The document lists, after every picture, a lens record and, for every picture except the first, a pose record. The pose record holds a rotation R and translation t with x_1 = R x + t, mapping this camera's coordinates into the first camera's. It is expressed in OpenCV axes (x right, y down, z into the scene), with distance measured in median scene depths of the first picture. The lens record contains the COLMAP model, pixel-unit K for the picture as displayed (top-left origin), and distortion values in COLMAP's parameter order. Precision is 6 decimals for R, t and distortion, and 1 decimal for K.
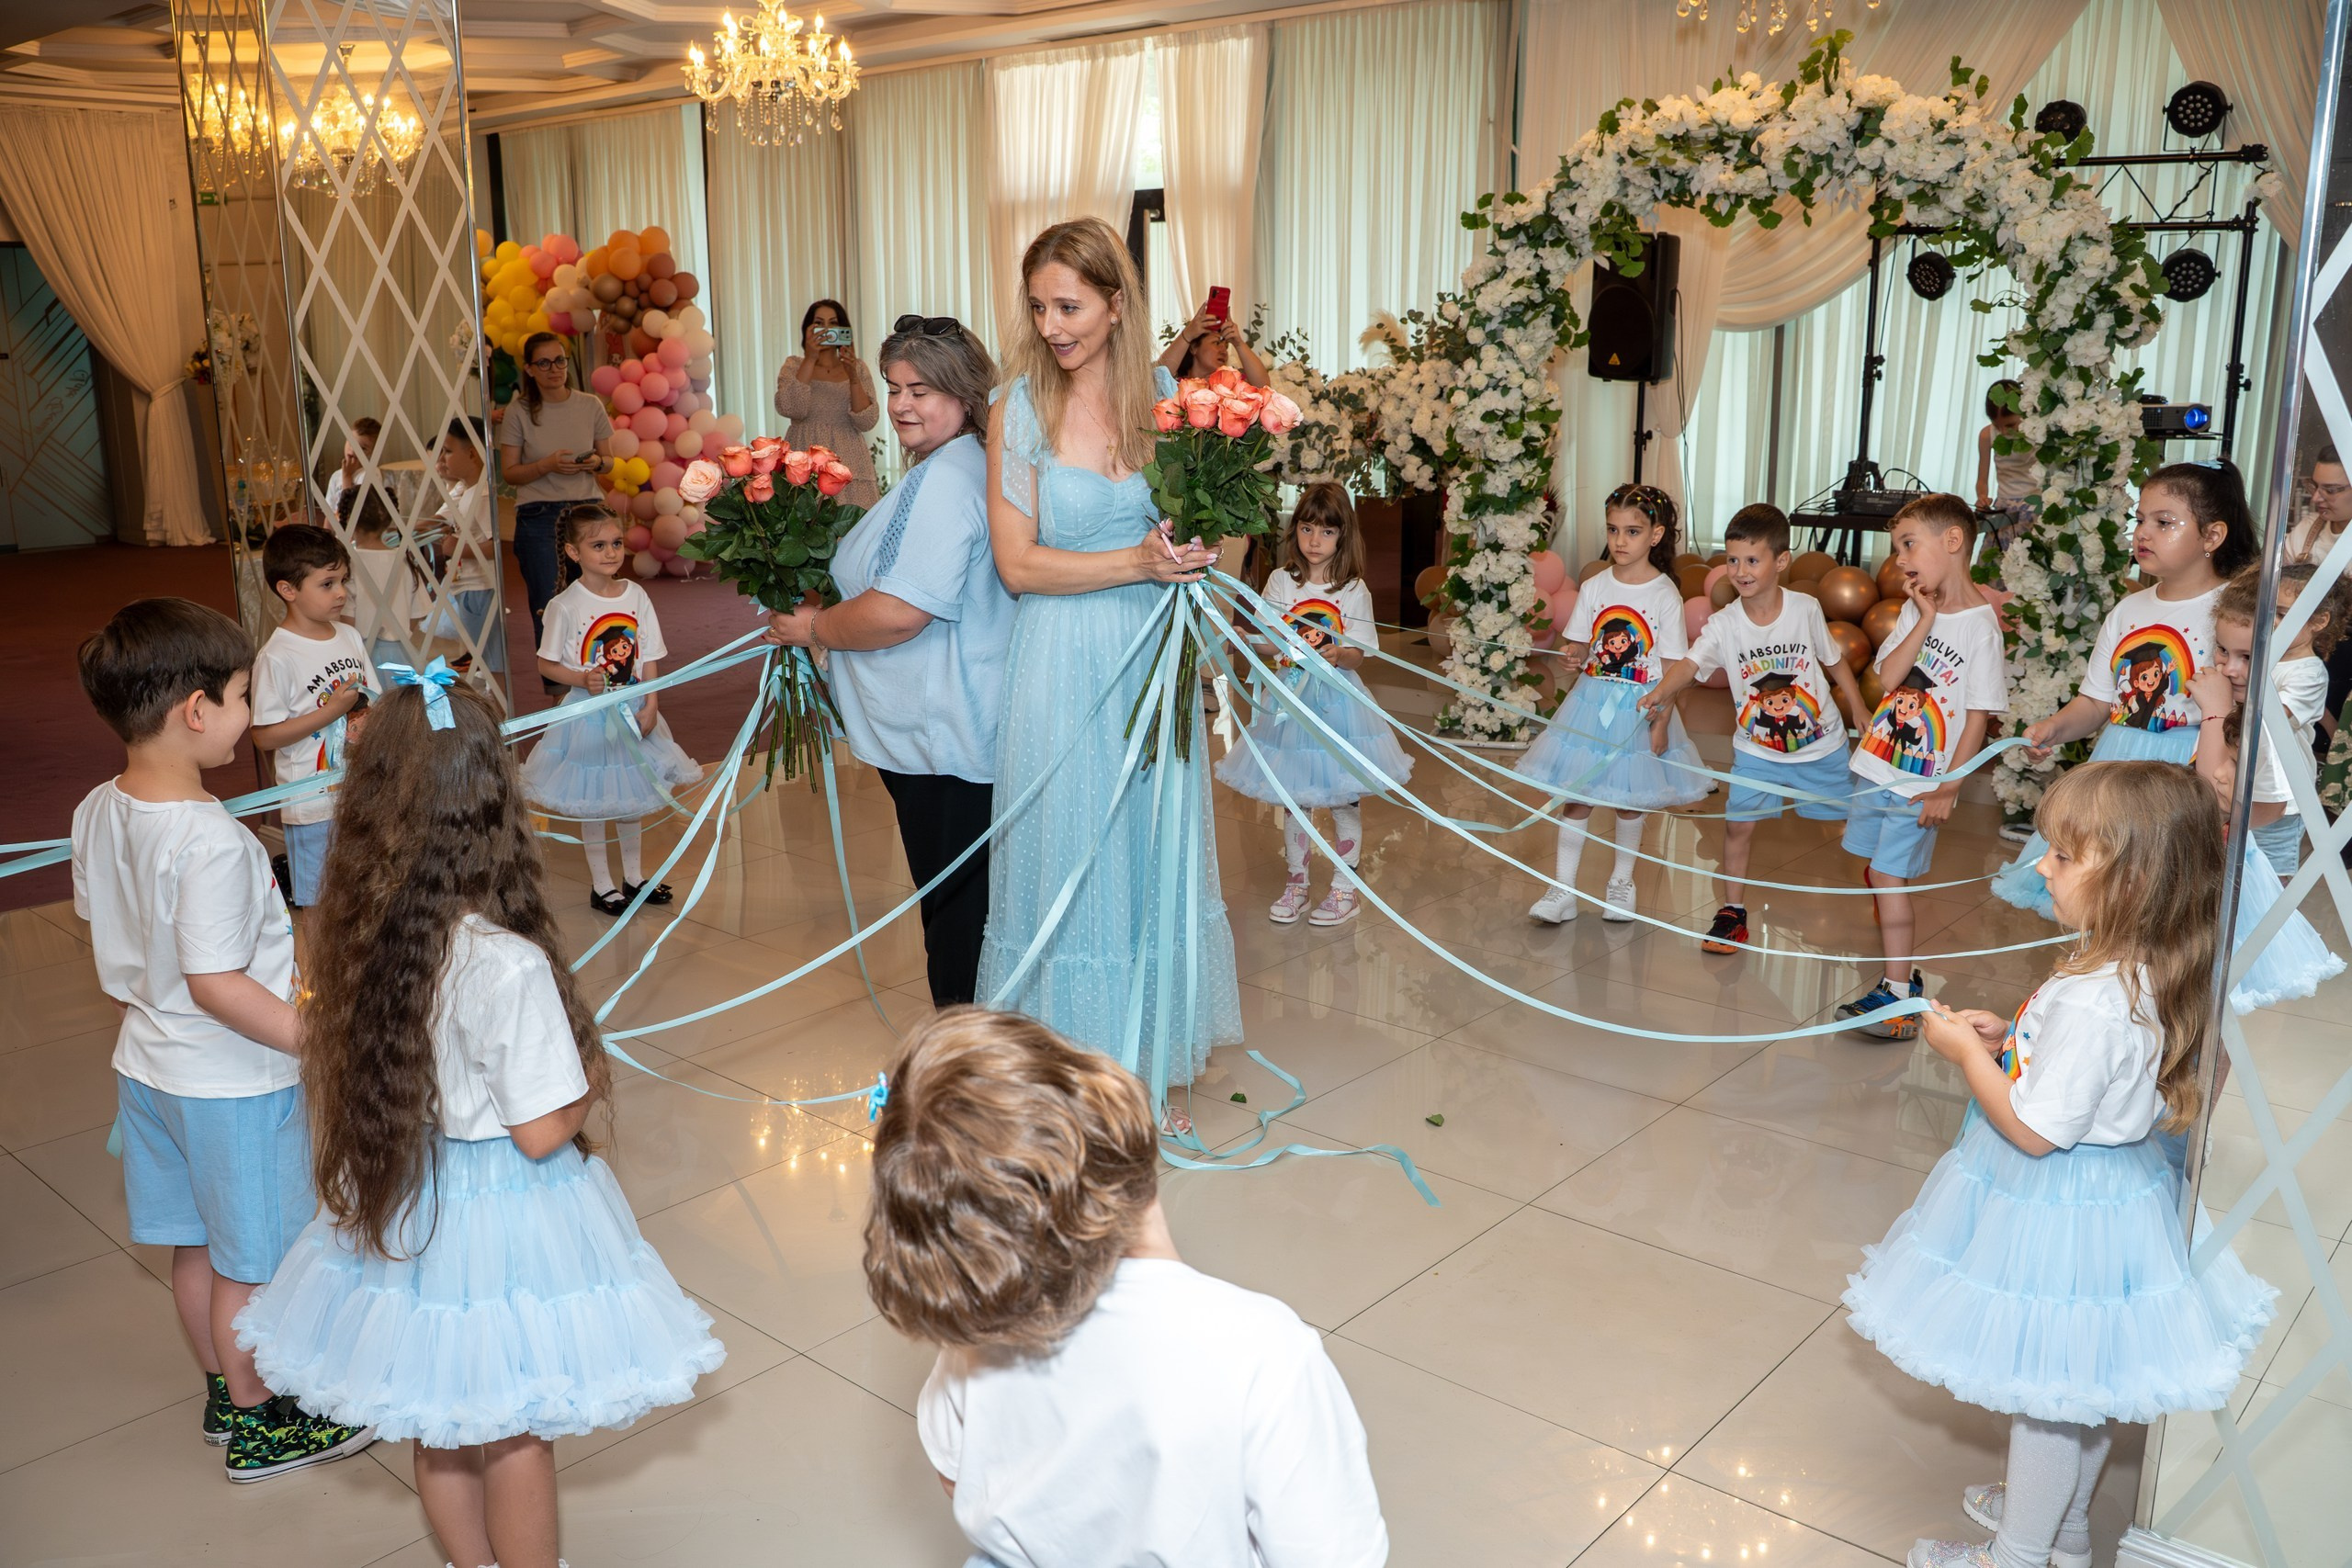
lens RADIAL K [[1864.7, 0, 1199.3], [0, 1864.7, 797.0], [0, 0, 1]] dist [-0.104422, 0.039841]
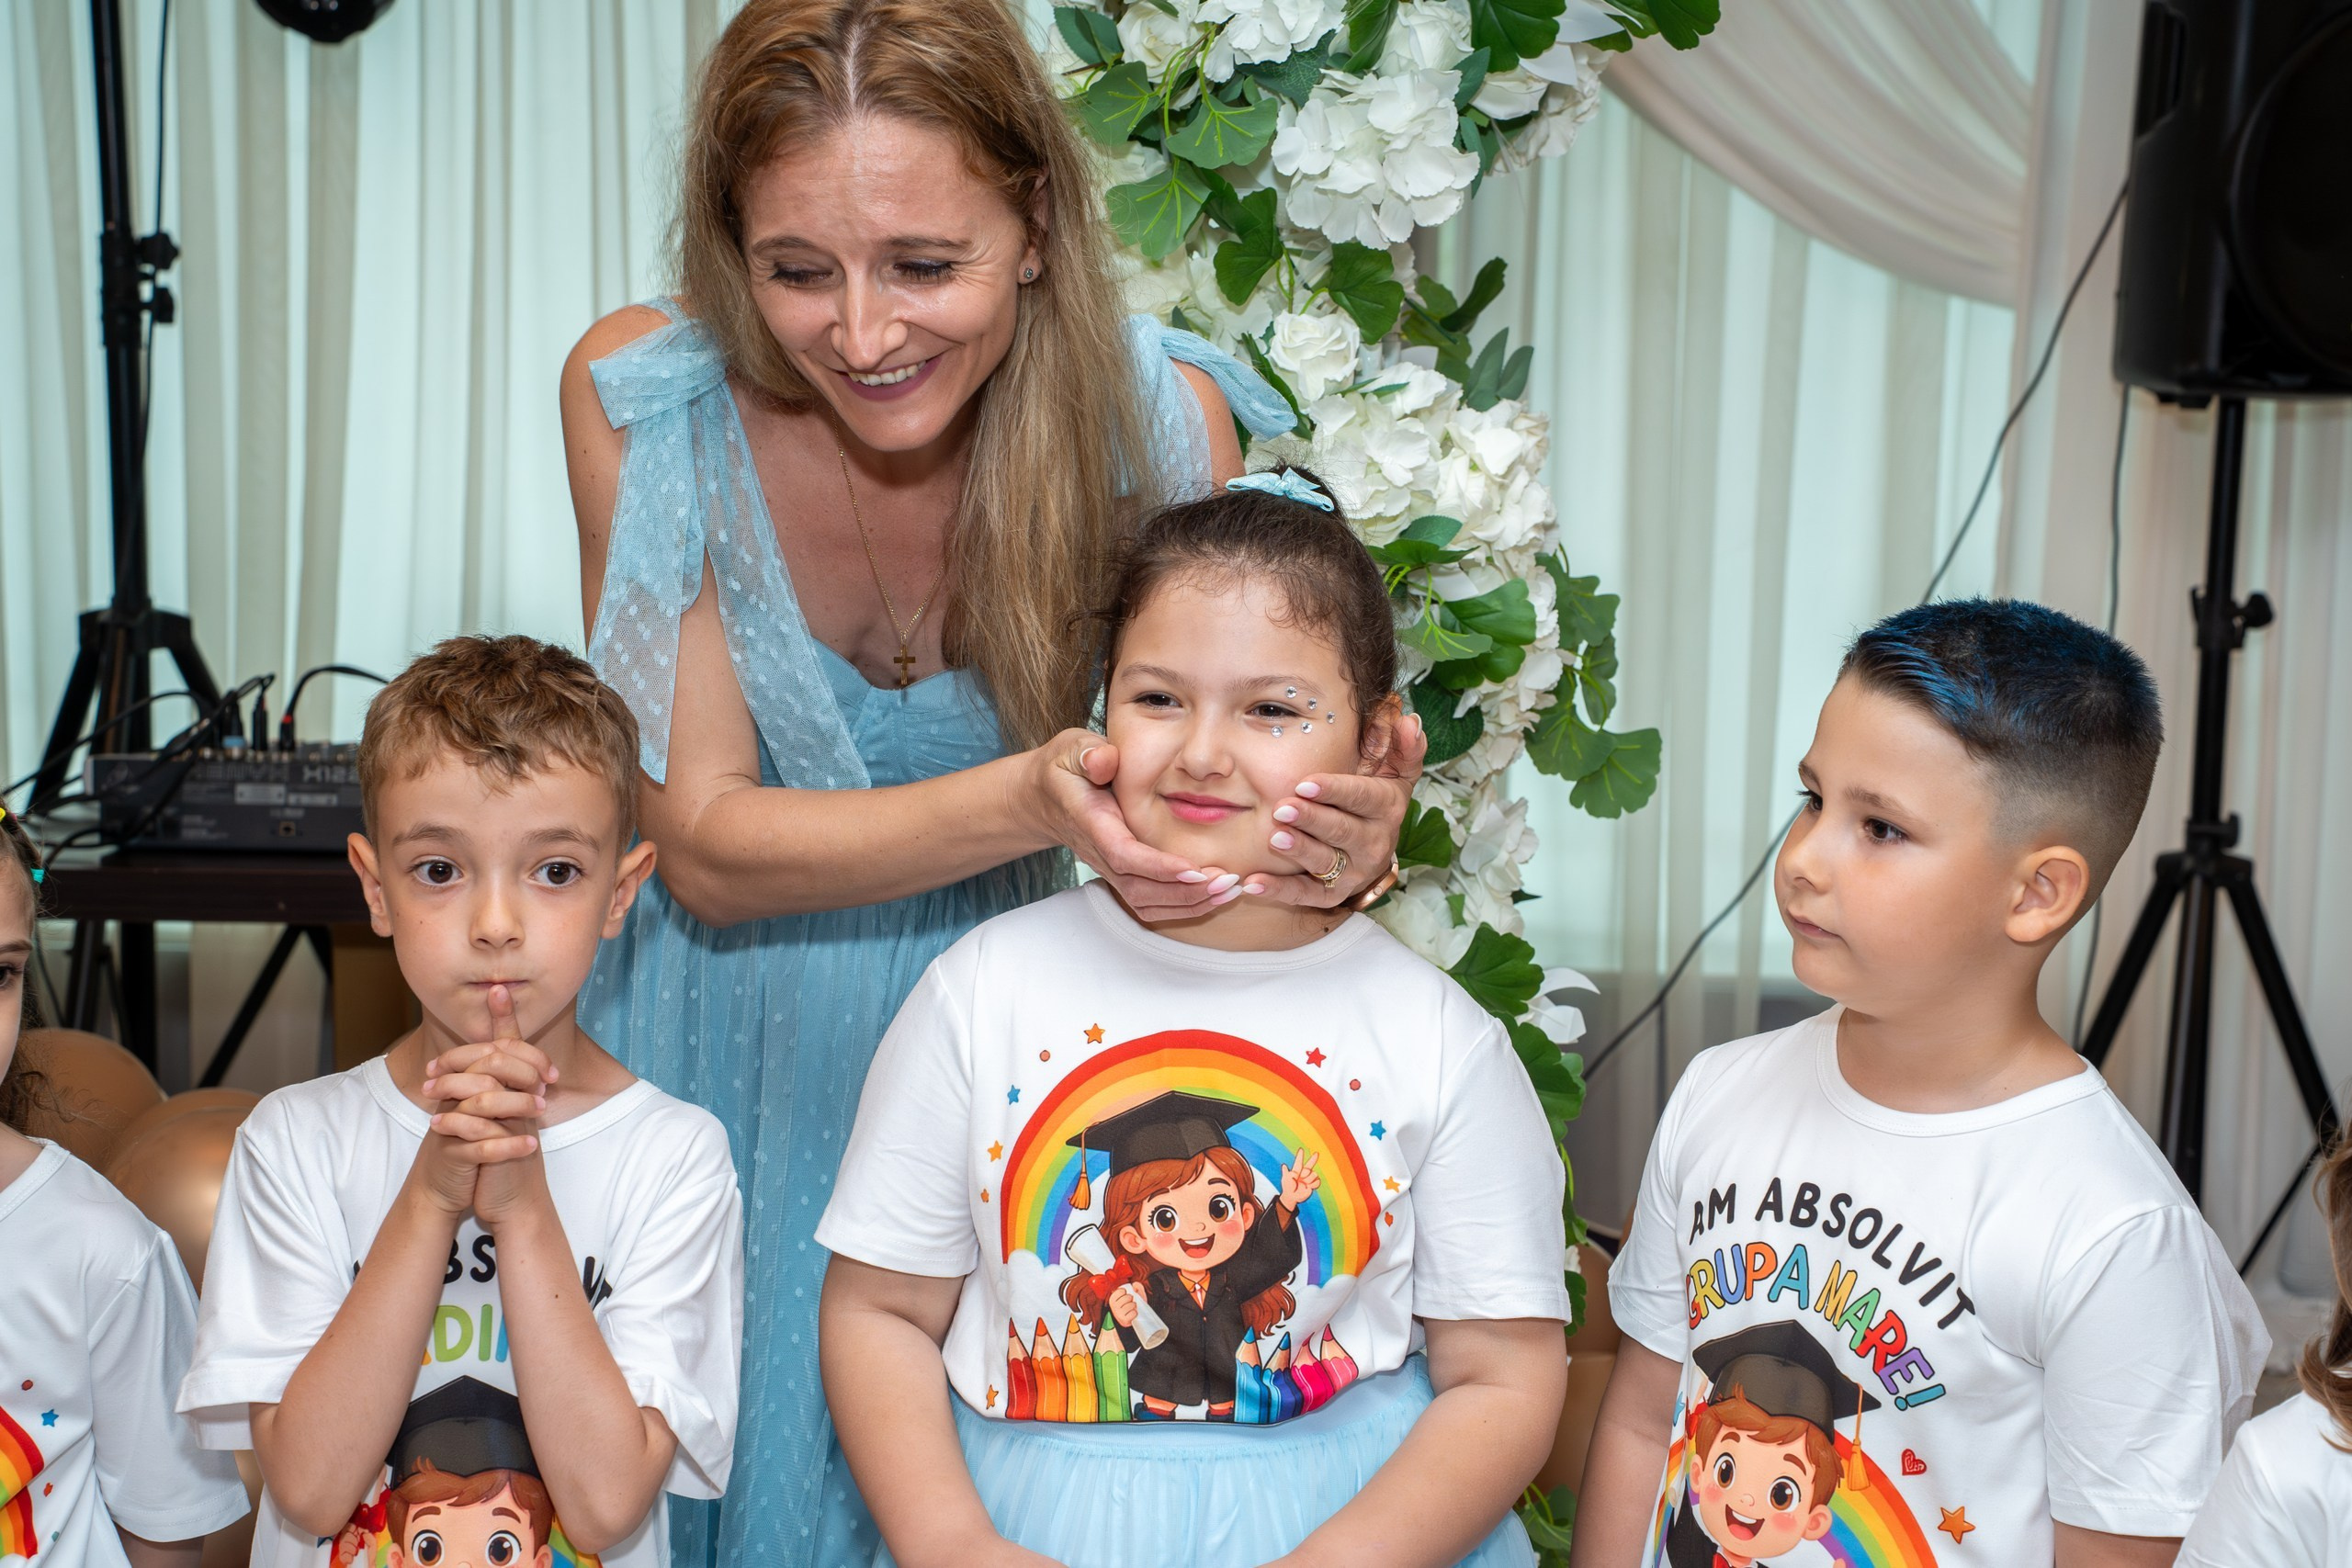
lens RADIAL K [[4191.6, 0, 1194.5], [0, 4191.6, 807.2], [0, 0, 1]] dist [0.389450, 0.000000]
pose [[0.799350, -0.049253, 0.598843, 0.119224], [0.120317, 0.989570, -0.079214, -0.099790], [-0.588696, 0.135371, 0.796939, 0.468241]]
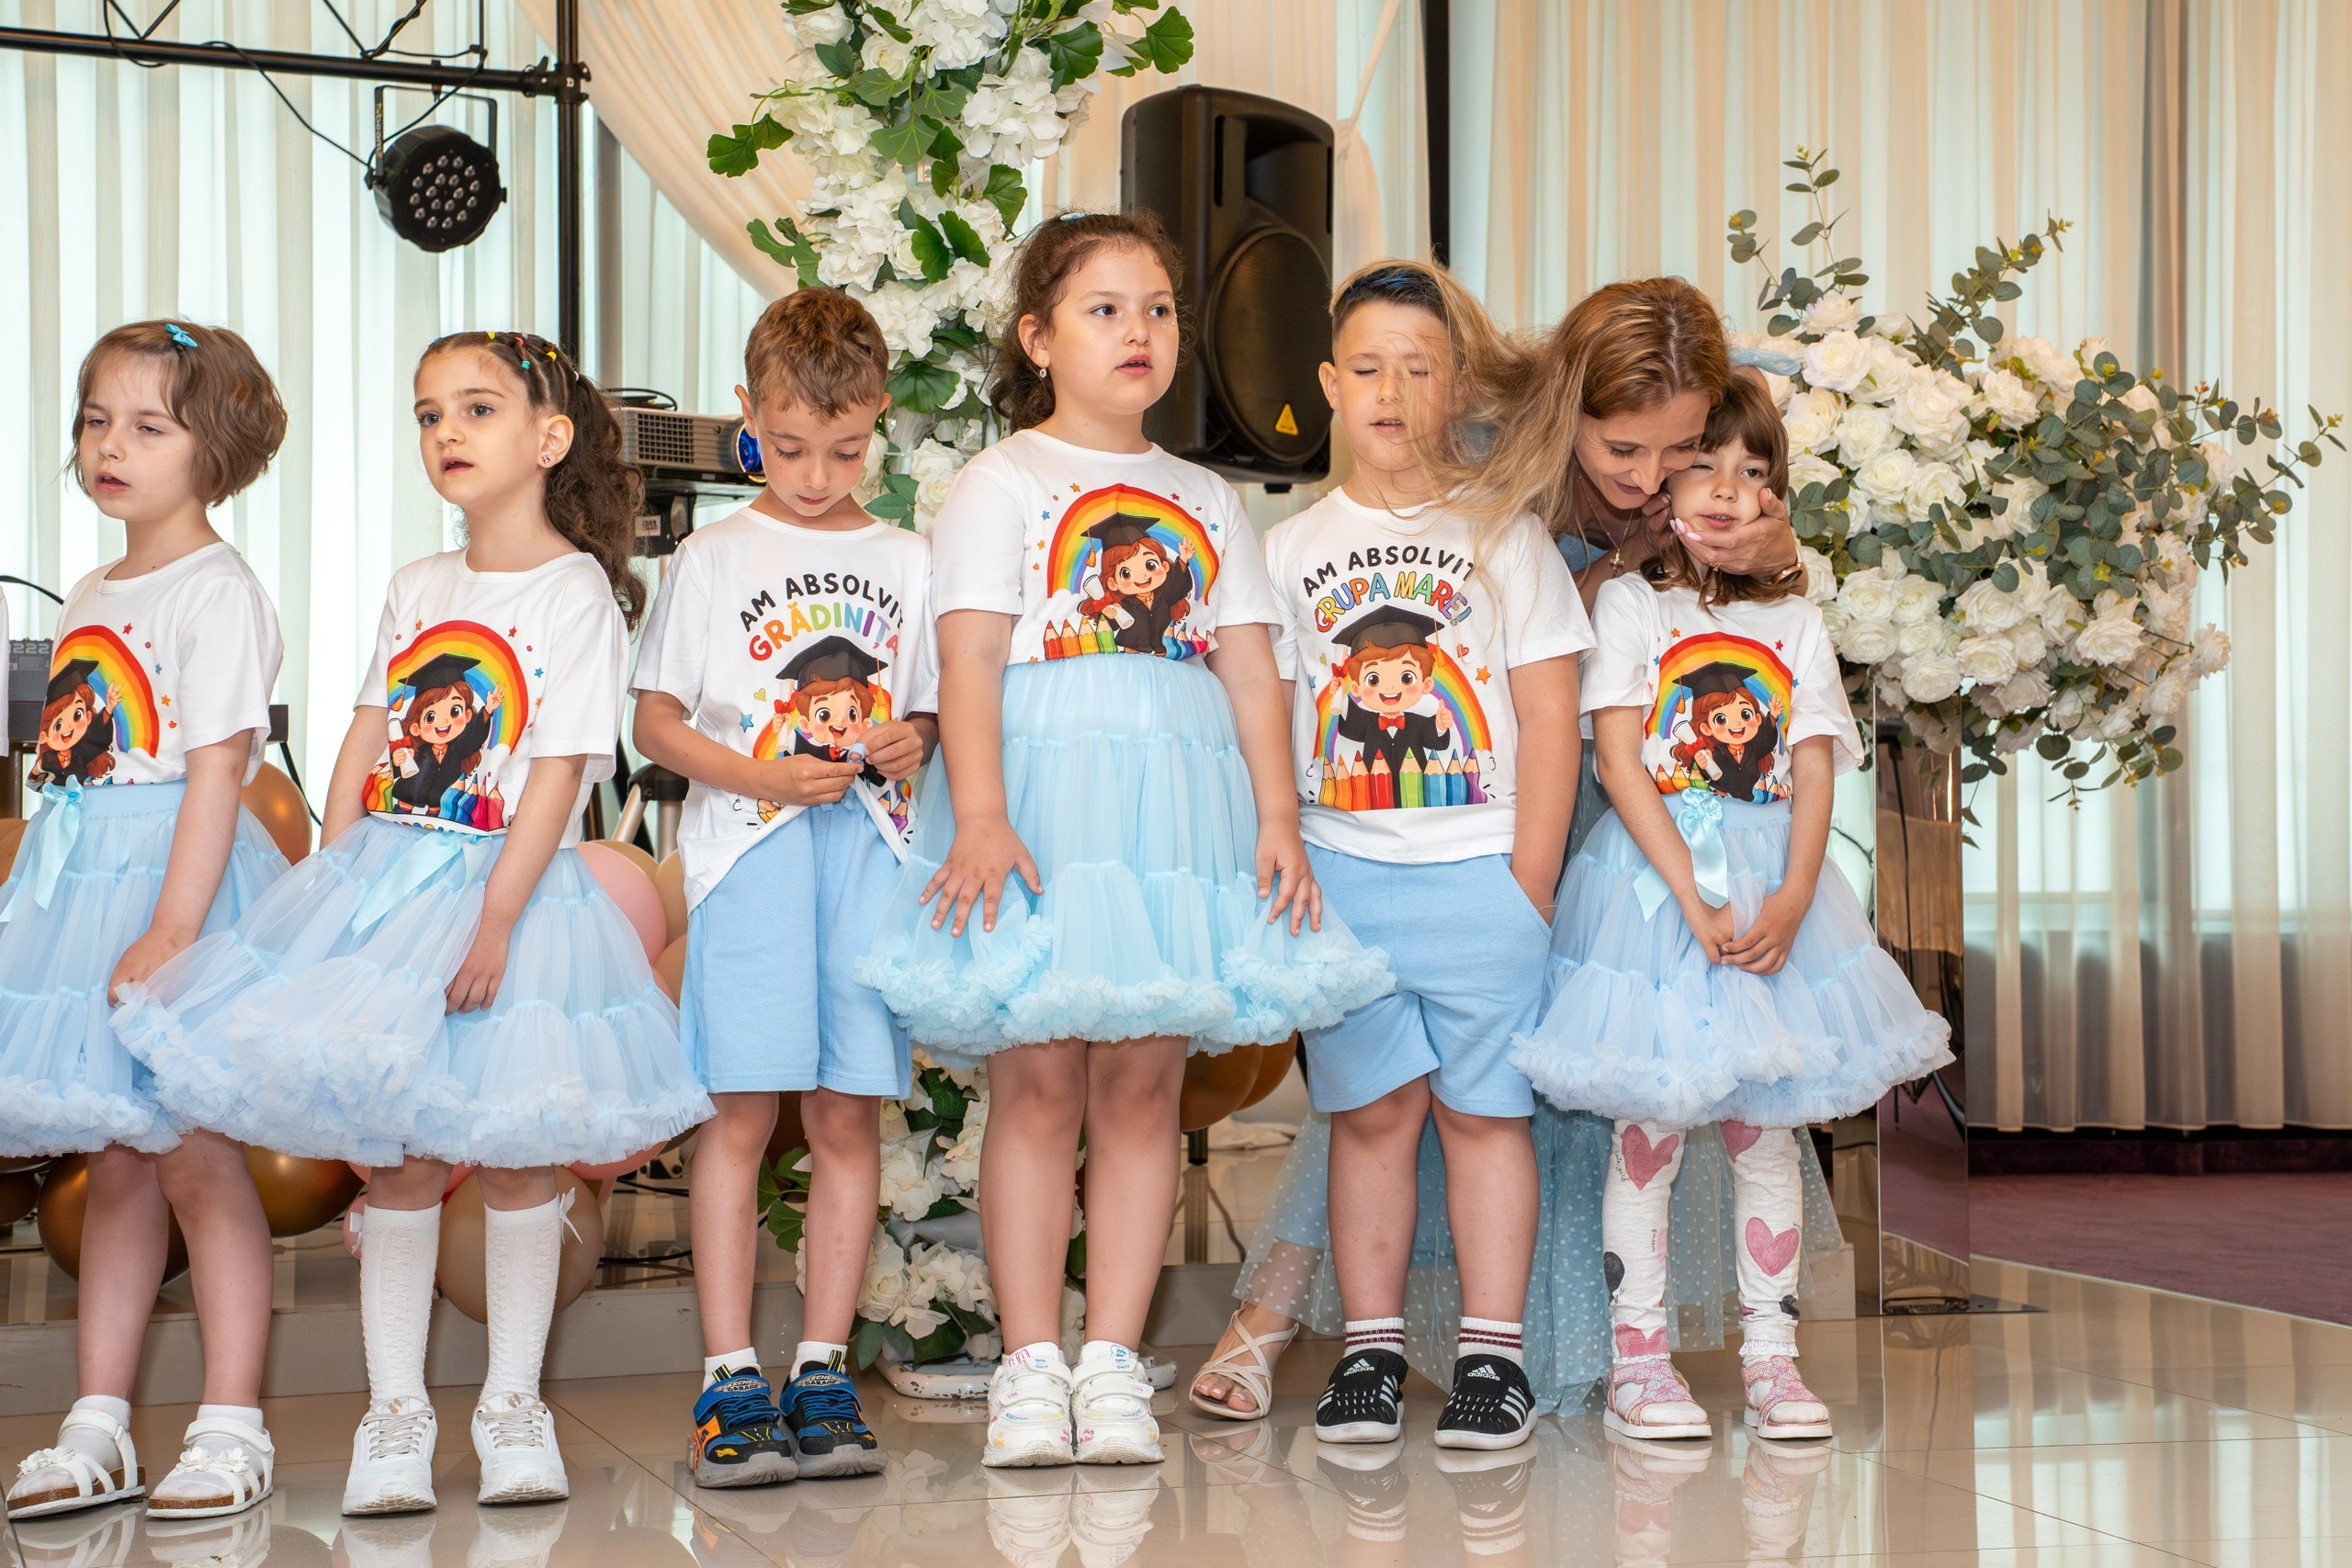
lens RADIAL K [[4191.6, 0, 1309.2], [0, 4191.6, 671.2], [0, 0, 1]] dist [0.389450, 0.000000]
pose [[0.508267, 0.042496, 0.860151, -0.221400], [0.208583, 0.962970, -0.170828, 0.035941], [-0.835559, 0.266239, 0.480582, 0.403740]]
